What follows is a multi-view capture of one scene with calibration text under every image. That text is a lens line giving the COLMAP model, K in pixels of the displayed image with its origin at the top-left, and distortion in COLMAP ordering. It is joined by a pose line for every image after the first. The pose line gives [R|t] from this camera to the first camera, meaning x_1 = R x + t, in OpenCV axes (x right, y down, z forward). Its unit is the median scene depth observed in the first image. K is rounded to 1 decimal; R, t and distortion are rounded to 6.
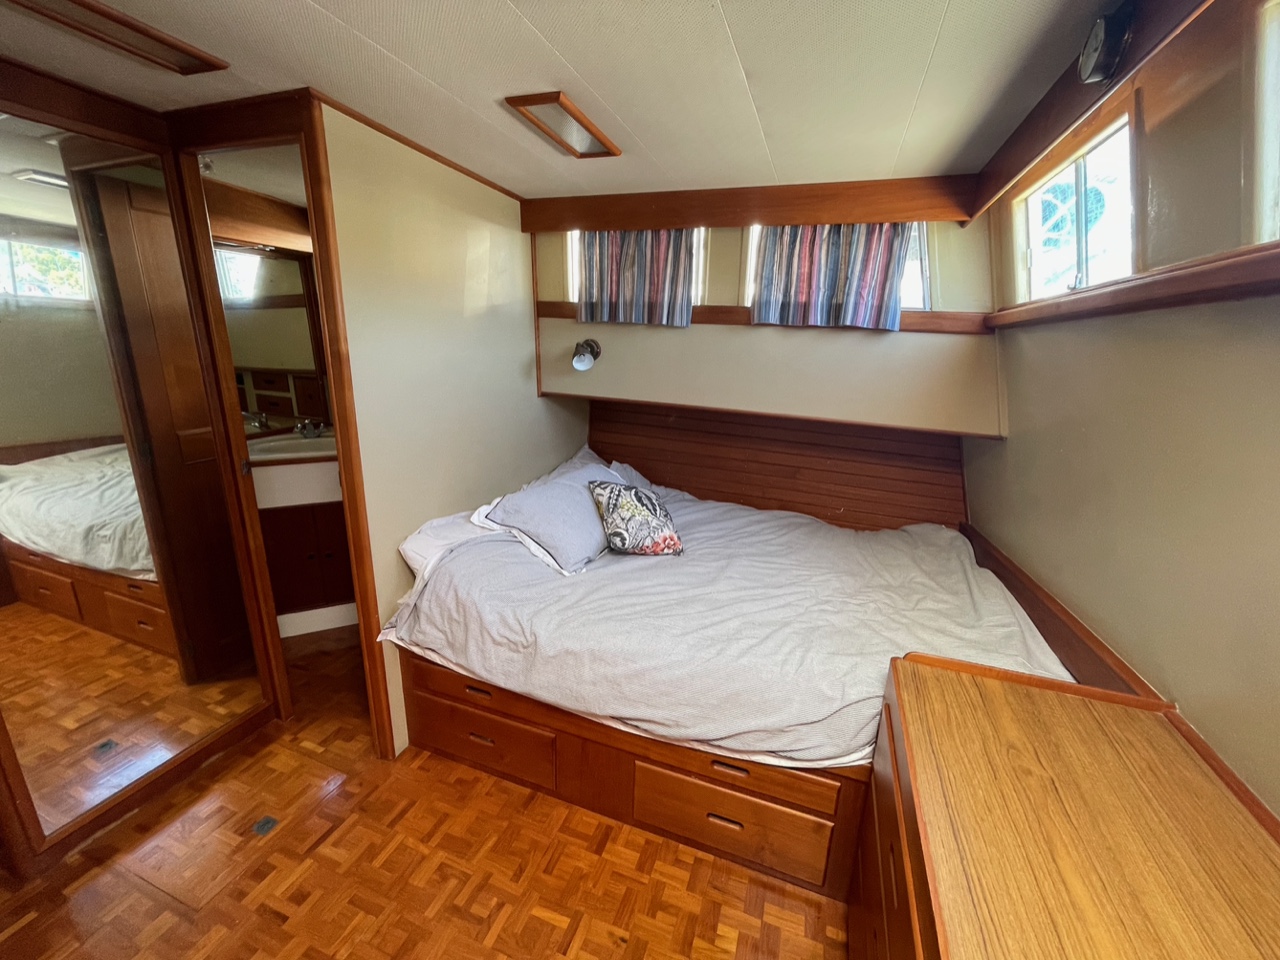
lens RADIAL K [[516.0, 0, 635.3], [0, 516.0, 474.4], [0, 0, 1]] dist [0.013255, -0.006610]
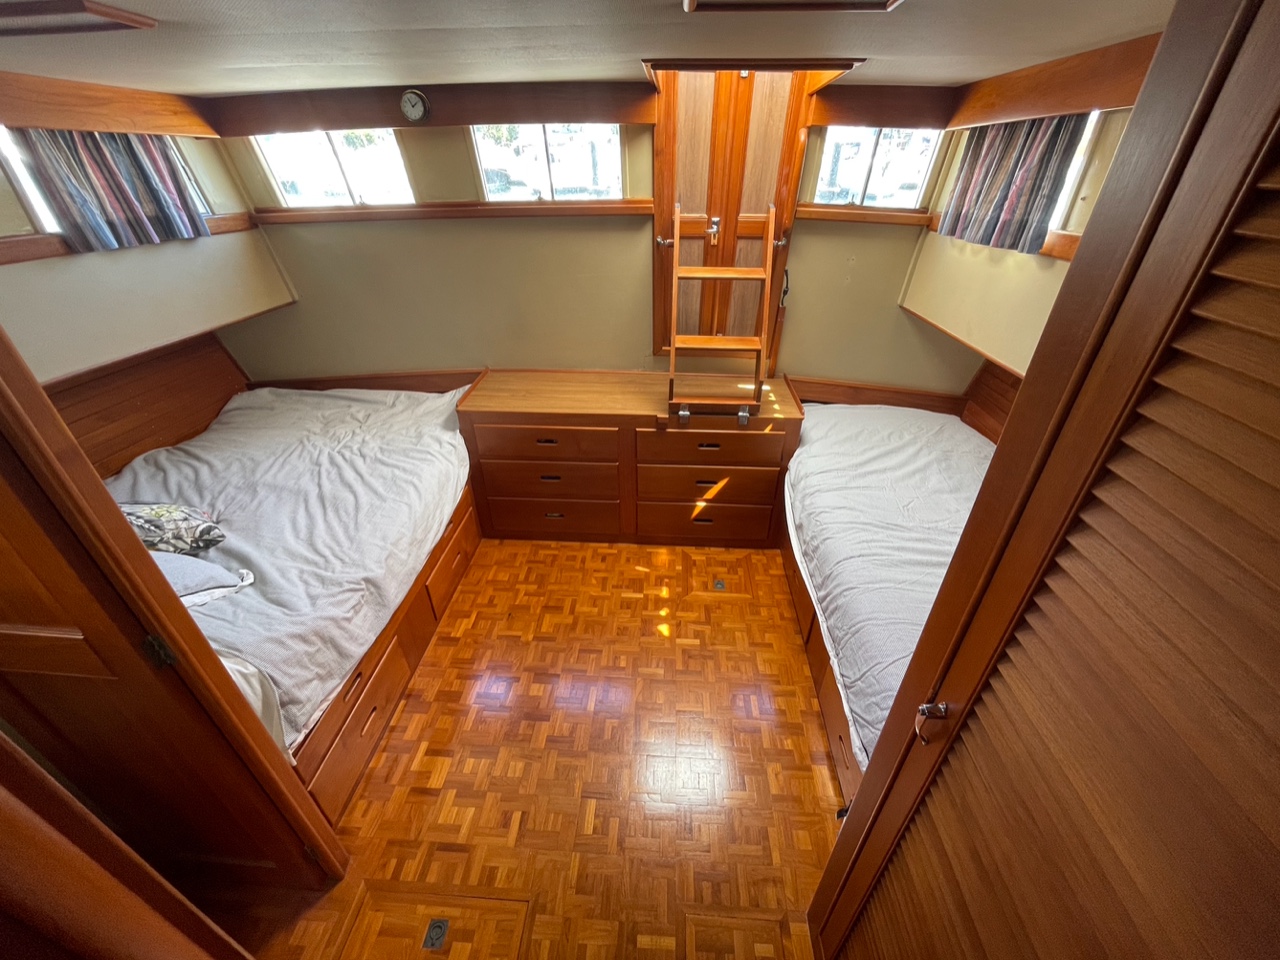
lens RADIAL K [[516.0, 0, 635.3], [0, 516.0, 474.4], [0, 0, 1]] dist [0.013255, -0.006610]
pose [[-0.288049, -0.523867, 0.801618, -1.024178], [0.247956, 0.767748, 0.590831, -0.332509], [-0.924957, 0.368954, -0.091252, 0.443423]]
